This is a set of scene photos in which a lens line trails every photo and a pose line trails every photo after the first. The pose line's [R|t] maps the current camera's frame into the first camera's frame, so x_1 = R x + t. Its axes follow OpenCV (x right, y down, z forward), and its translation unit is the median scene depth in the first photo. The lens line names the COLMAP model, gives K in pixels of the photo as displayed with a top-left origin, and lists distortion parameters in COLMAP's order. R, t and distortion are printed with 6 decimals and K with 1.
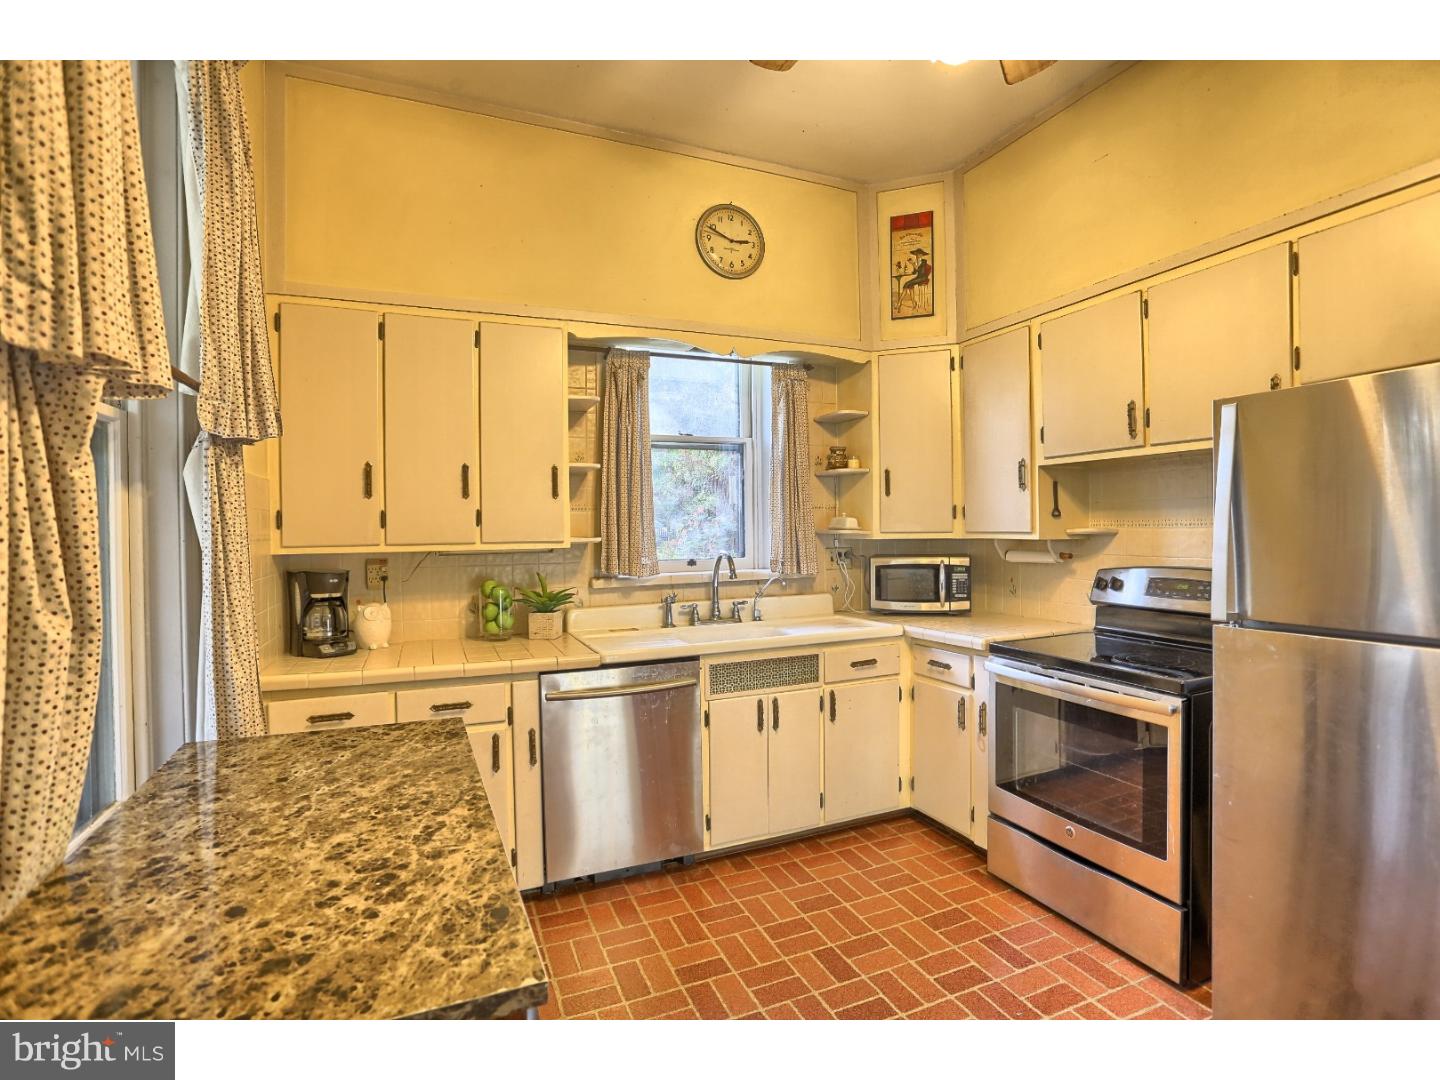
lens RADIAL K [[699.1, 0, 721.5], [0, 699.1, 535.5], [0, 0, 1]] dist [-0.081466, 0.040045]
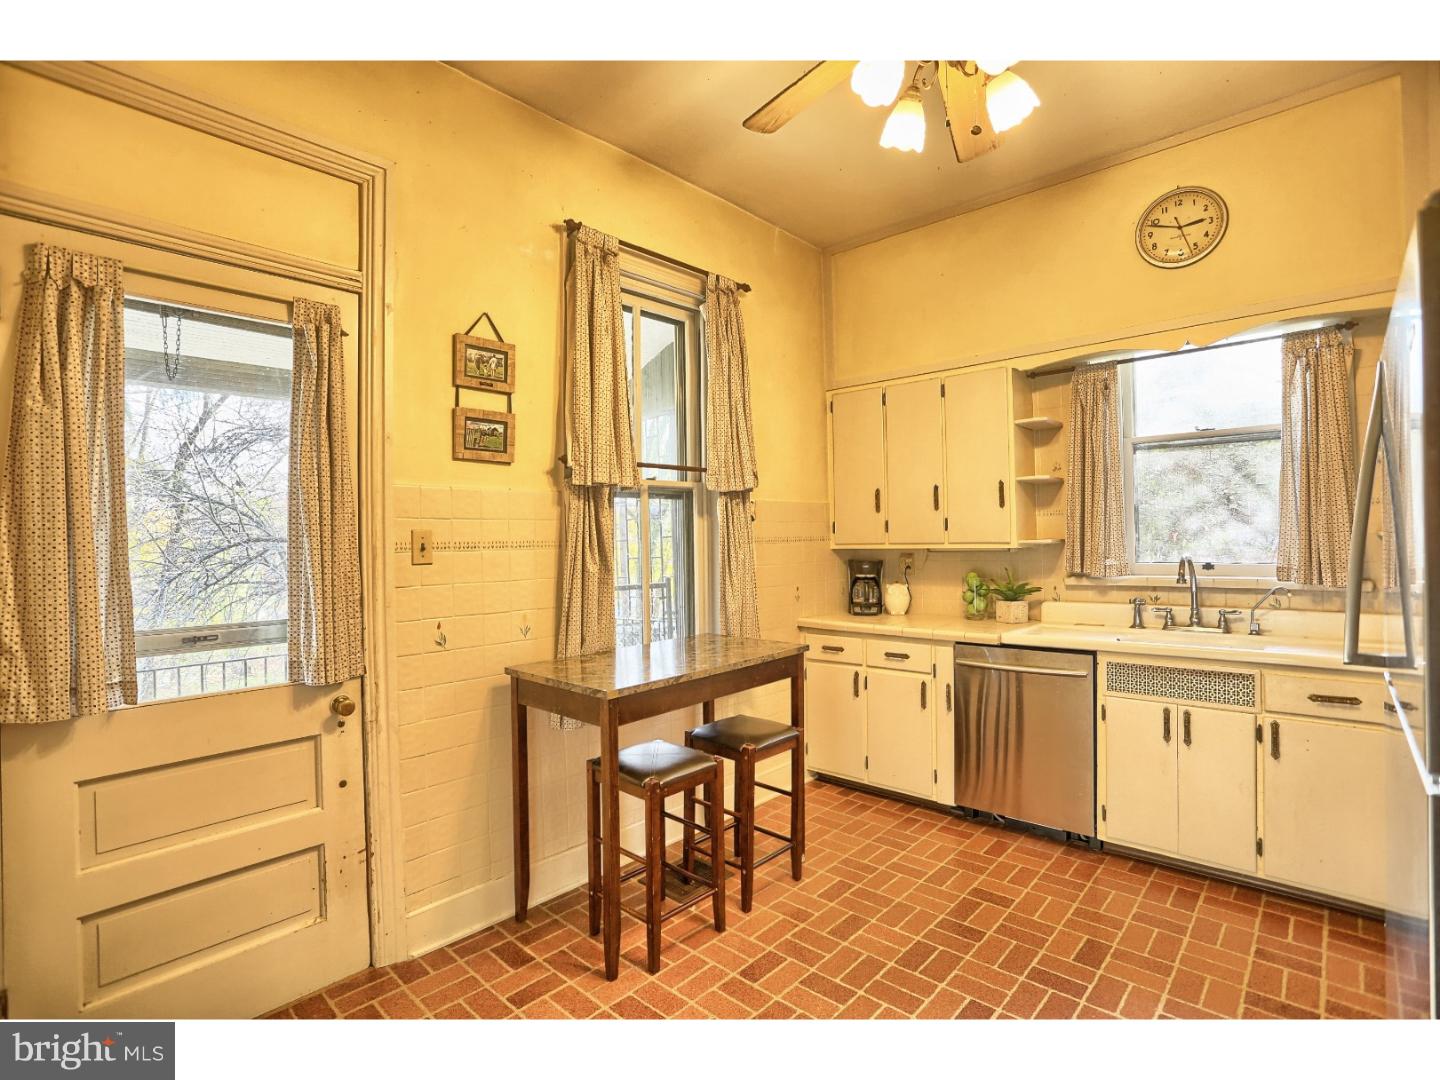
lens RADIAL K [[699.1, 0, 721.5], [0, 699.1, 535.5], [0, 0, 1]] dist [-0.081466, 0.040045]
pose [[0.418835, 0.002994, -0.908057, 0.712862], [0.001283, 0.999992, 0.003889, -0.009711], [0.908061, -0.002794, 0.418828, 0.047363]]
